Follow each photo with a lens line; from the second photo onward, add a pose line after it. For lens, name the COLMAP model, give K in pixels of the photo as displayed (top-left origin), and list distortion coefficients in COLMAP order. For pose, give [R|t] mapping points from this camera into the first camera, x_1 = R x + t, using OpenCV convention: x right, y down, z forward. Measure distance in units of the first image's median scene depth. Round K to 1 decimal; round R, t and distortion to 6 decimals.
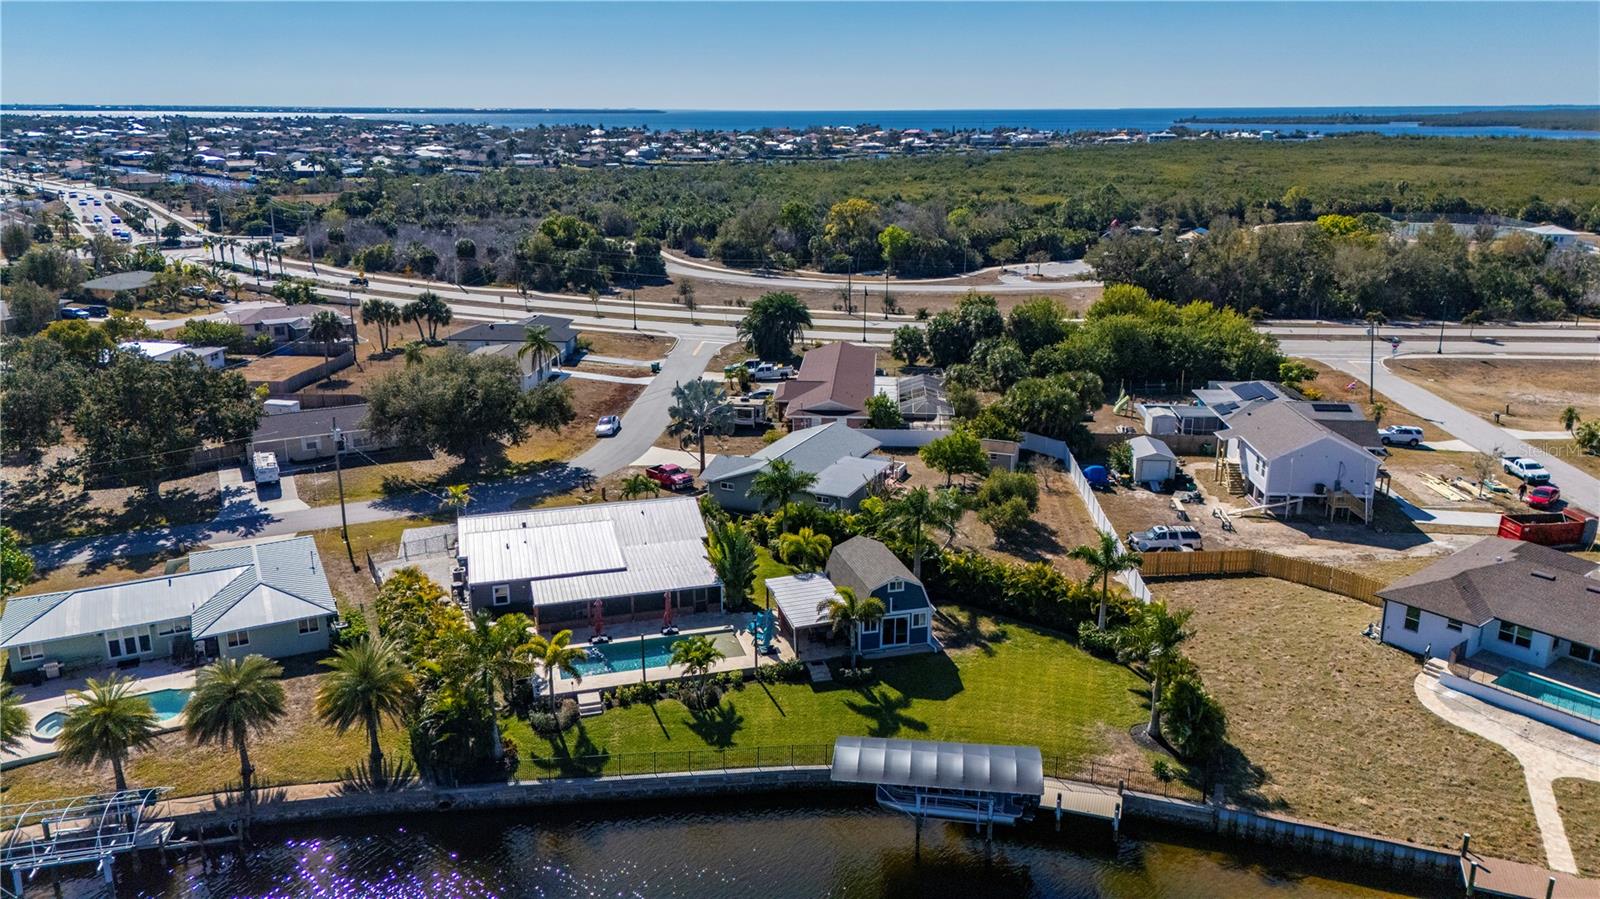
lens RADIAL K [[1179.7, 0, 793.9], [0, 1179.7, 443.3], [0, 0, 1]] dist [0.082270, -0.073673]
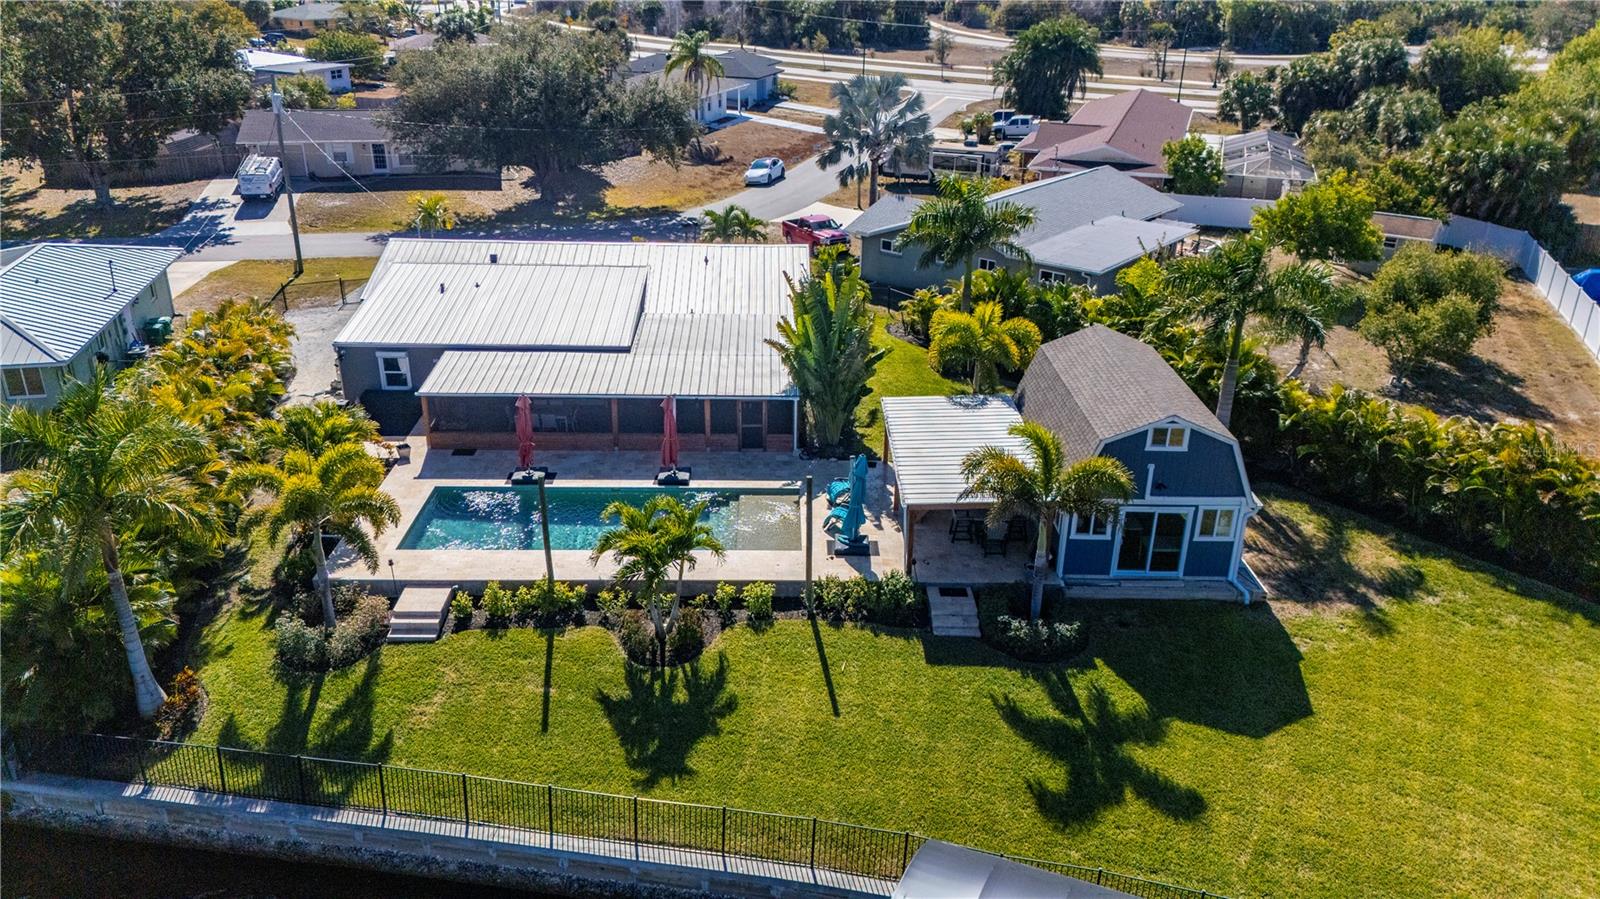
lens RADIAL K [[1179.7, 0, 793.9], [0, 1179.7, 443.3], [0, 0, 1]] dist [0.082270, -0.073673]
pose [[0.967207, 0.115107, -0.226410, 0.051021], [-0.085392, 0.986891, 0.136949, 0.072060], [0.239205, -0.113124, 0.964357, 0.530136]]
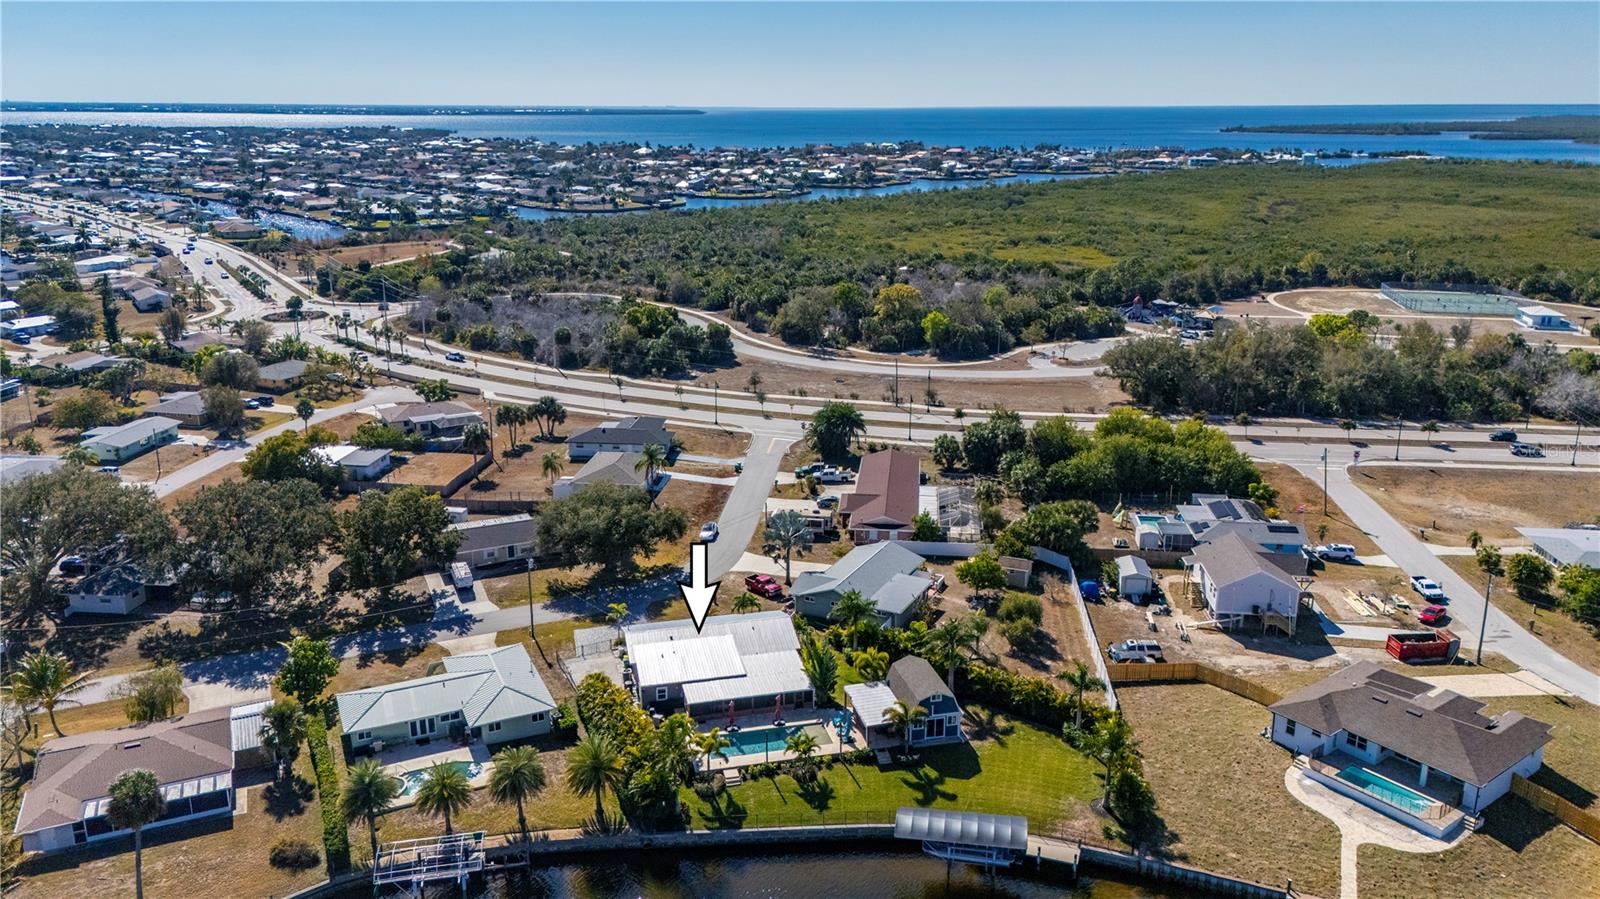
lens RADIAL K [[1179.7, 0, 793.9], [0, 1179.7, 443.3], [0, 0, 1]] dist [0.082270, -0.073673]
pose [[0.999408, 0.008045, -0.033454, -0.040093], [-0.008289, 0.999940, -0.007140, -0.171253], [0.033394, 0.007413, 0.999415, -0.447815]]
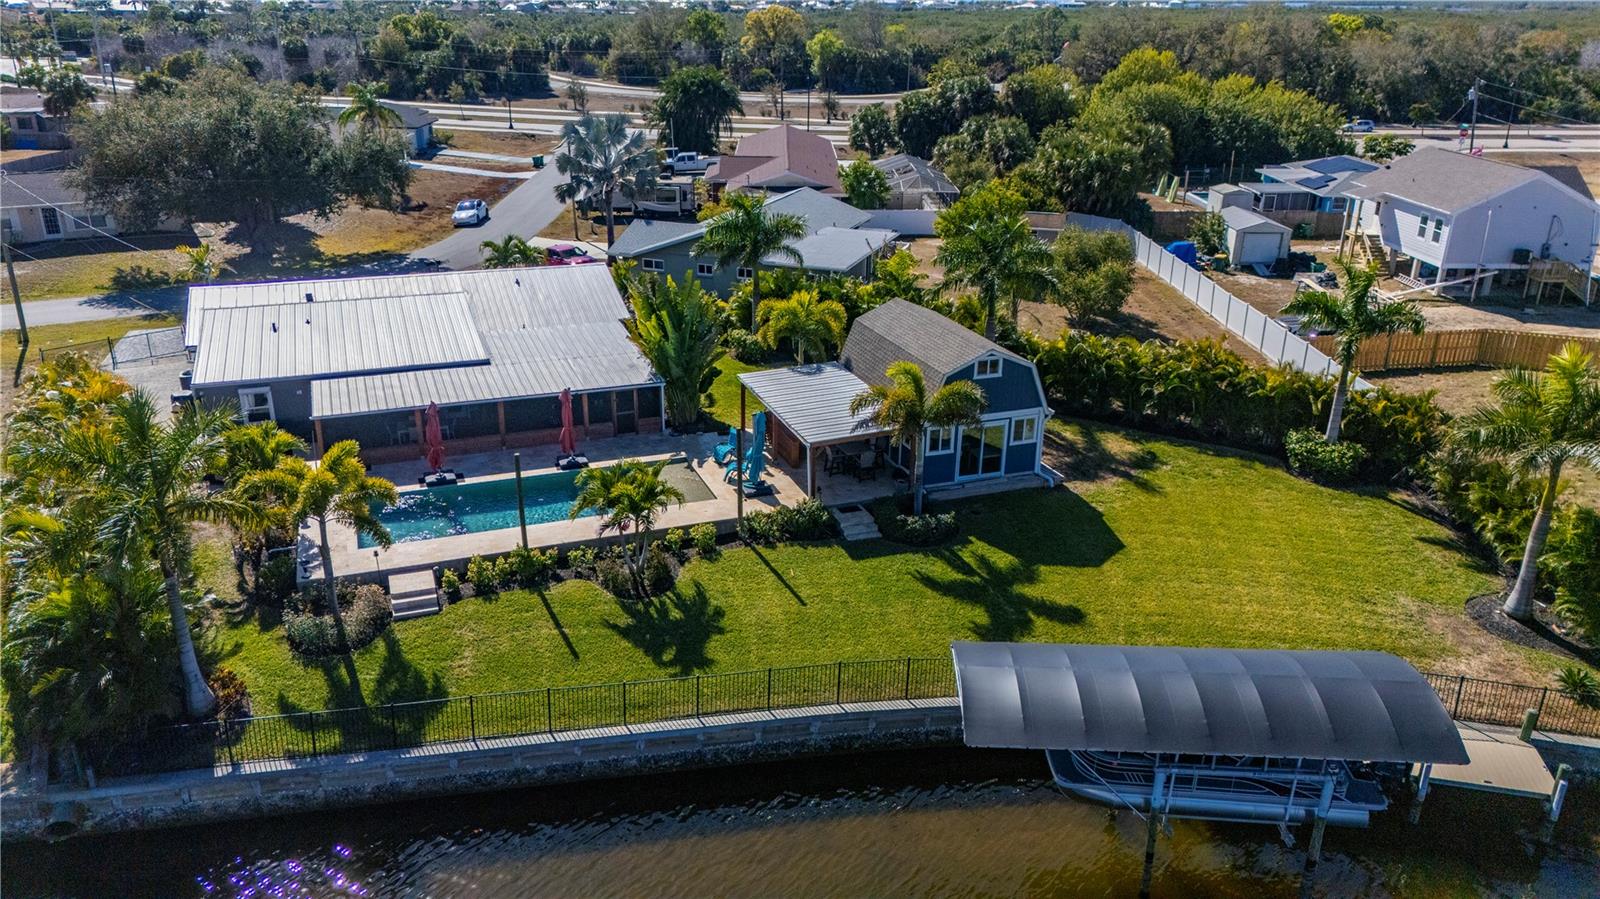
lens RADIAL K [[1179.7, 0, 793.9], [0, 1179.7, 443.3], [0, 0, 1]] dist [0.082270, -0.073673]
pose [[0.996063, -0.019844, 0.086395, -0.048032], [0.012260, 0.996094, 0.087443, 0.100263], [-0.087792, -0.086040, 0.992416, 0.432395]]
